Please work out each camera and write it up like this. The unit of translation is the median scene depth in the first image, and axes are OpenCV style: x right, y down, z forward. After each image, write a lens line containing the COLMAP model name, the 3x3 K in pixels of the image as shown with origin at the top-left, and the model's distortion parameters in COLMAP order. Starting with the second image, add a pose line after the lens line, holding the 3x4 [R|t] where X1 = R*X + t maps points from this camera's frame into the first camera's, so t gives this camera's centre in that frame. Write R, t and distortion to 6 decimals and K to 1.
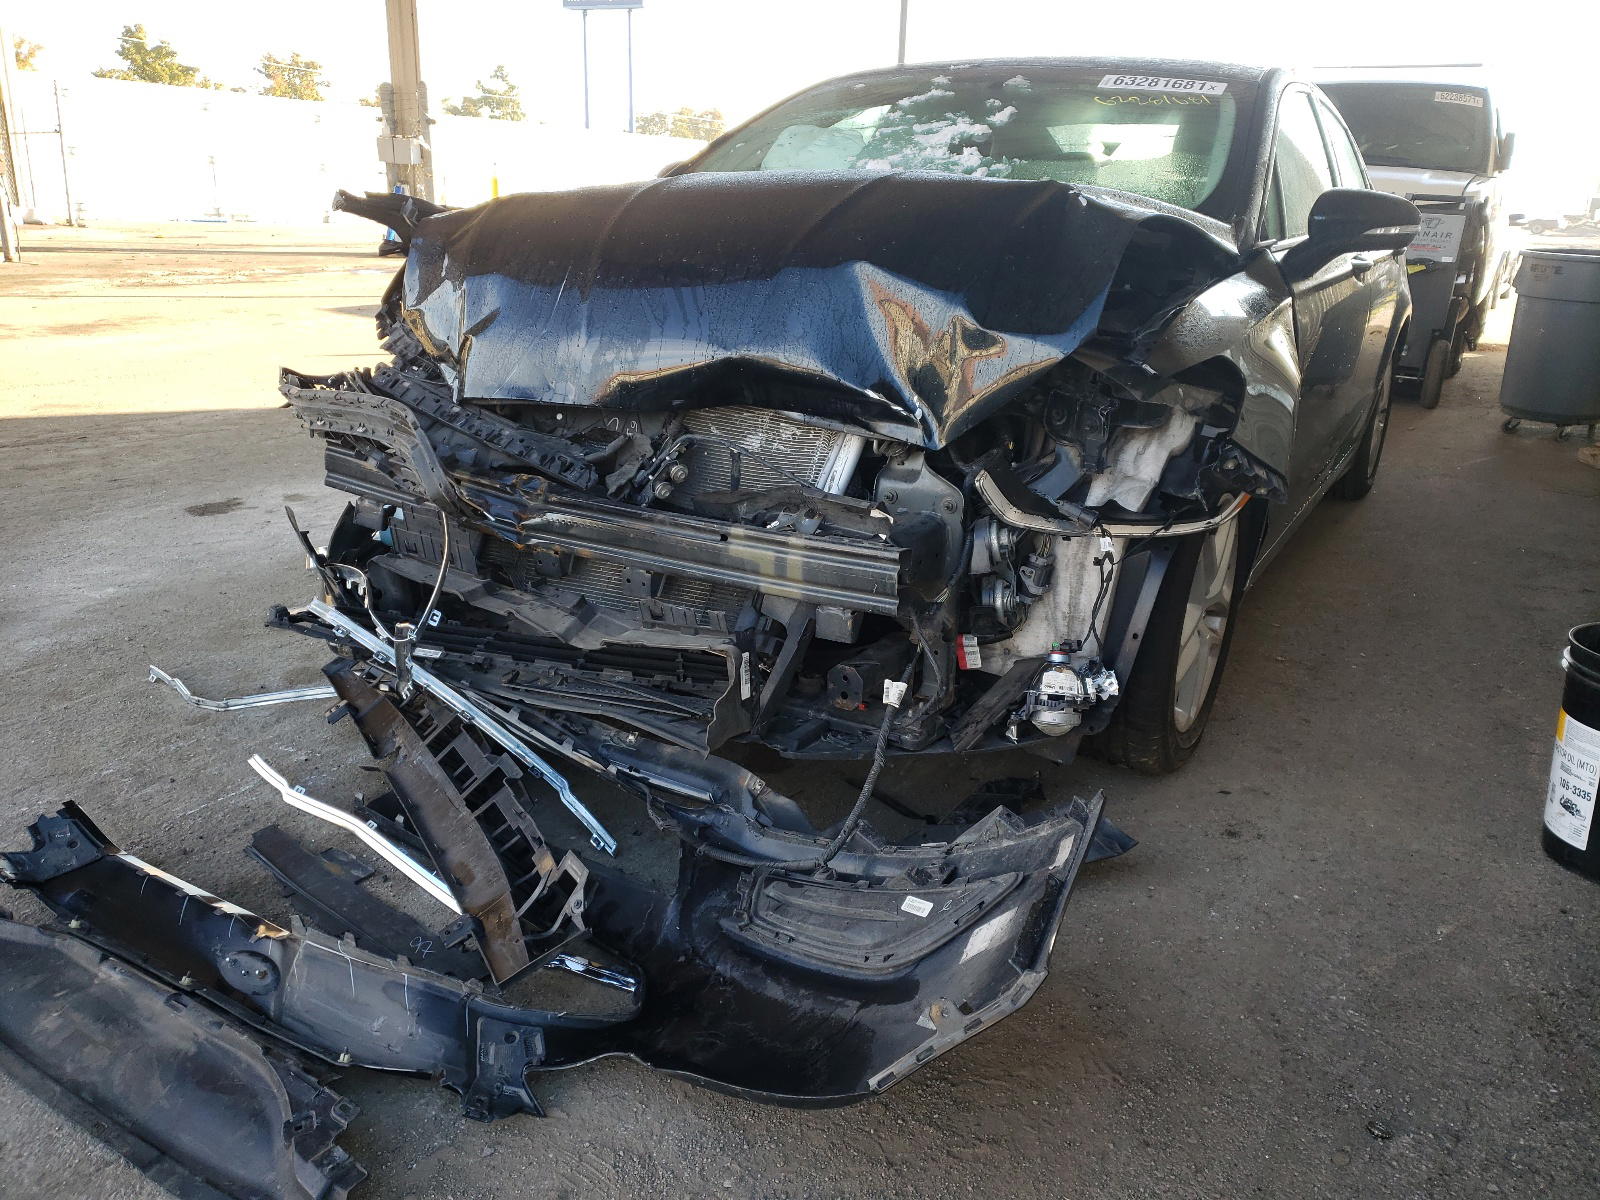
lens RADIAL K [[1225.9, 0, 806.9], [0, 1225.9, 607.7], [0, 0, 1]] dist [0.076285, -0.019181]
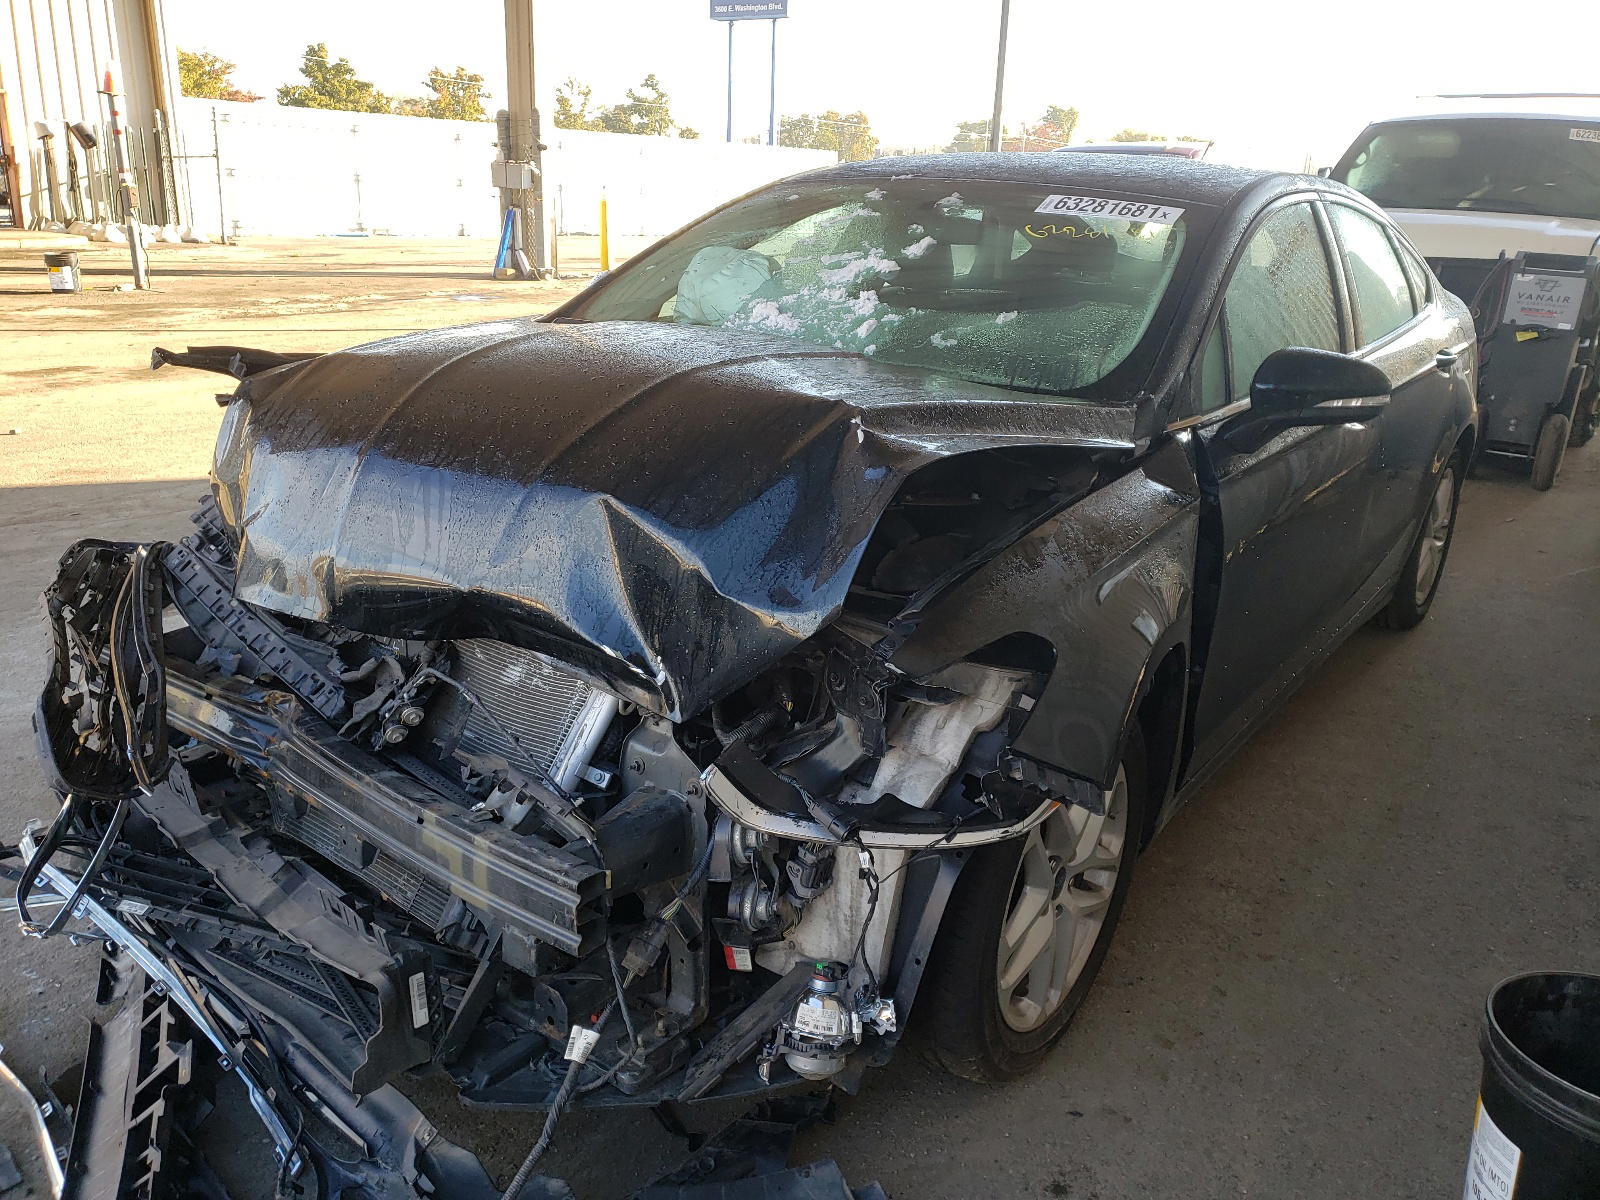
lens RADIAL K [[1225.9, 0, 805.5], [0, 1225.9, 570.3], [0, 0, 1]] dist [0.076285, -0.019181]
pose [[0.992391, 0.034276, -0.118260, 0.269685], [-0.036796, 0.999139, -0.019189, -0.206892], [0.117501, 0.023394, 0.992797, 0.171290]]
